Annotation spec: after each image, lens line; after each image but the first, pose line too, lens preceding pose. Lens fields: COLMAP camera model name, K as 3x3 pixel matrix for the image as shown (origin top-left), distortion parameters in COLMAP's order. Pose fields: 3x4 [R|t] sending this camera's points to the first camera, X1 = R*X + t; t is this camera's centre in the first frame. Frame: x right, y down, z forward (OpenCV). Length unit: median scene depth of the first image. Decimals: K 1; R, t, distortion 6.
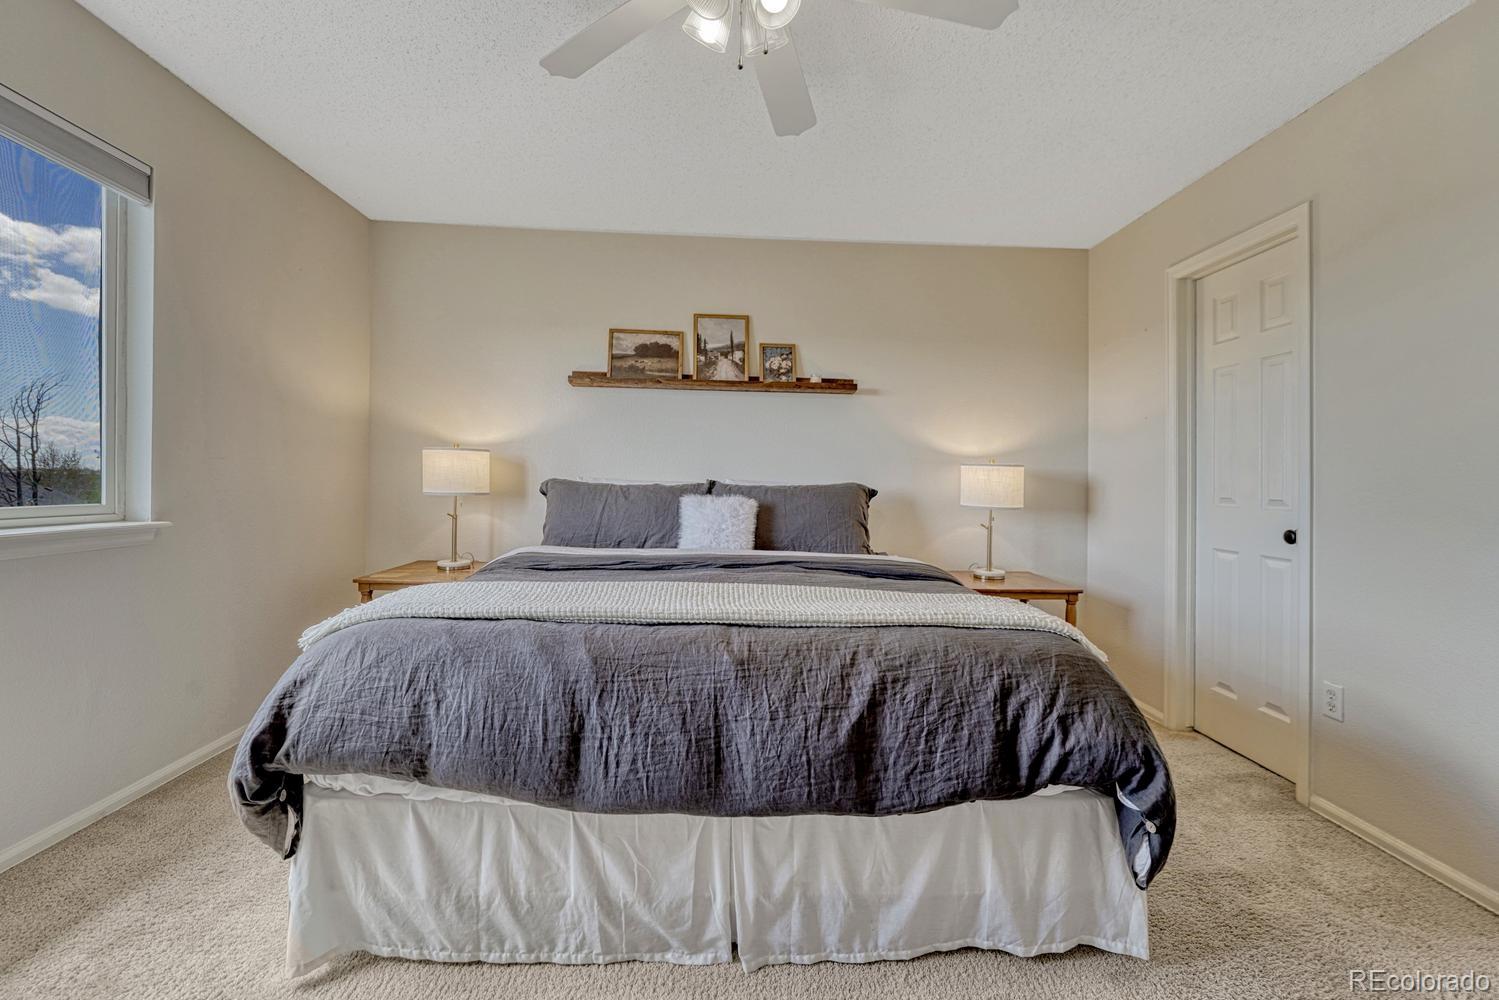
lens RADIAL K [[625.4, 0, 742.9], [0, 625.4, 484.6], [0, 0, 1]] dist [-0.013880, 0.001568]
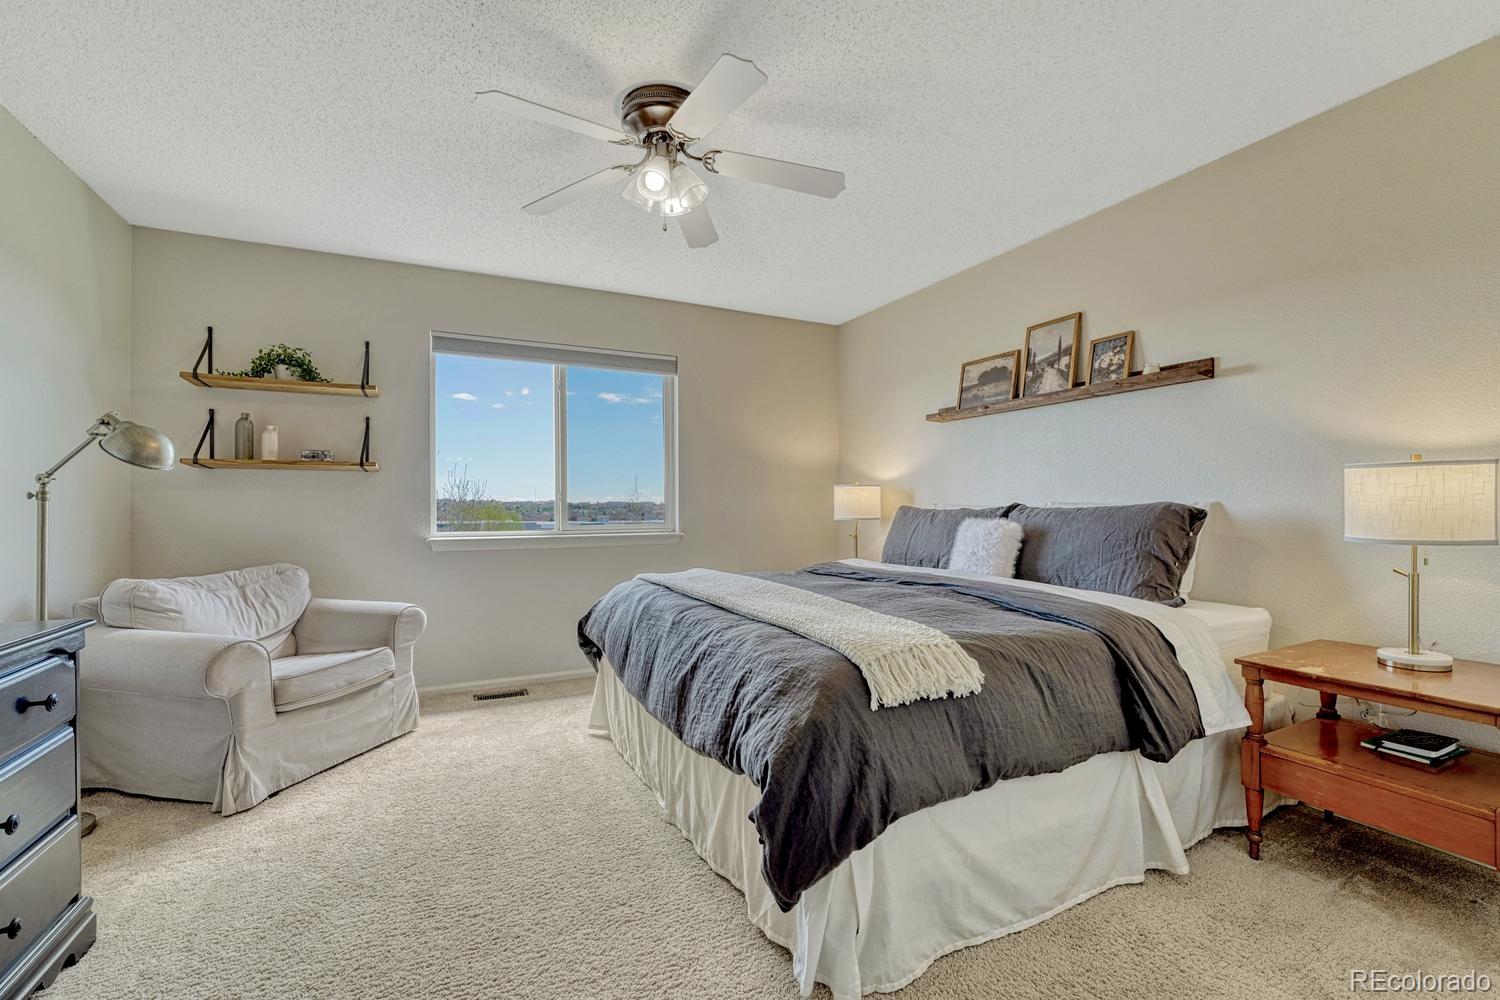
lens RADIAL K [[625.8, 0, 741.7], [0, 625.8, 511.4], [0, 0, 1]] dist [-0.013880, 0.001568]
pose [[0.415721, -0.015635, -0.909358, 0.600992], [0.003091, 0.999871, -0.015778, 0.017808], [0.909487, 0.003748, 0.415715, 0.218539]]
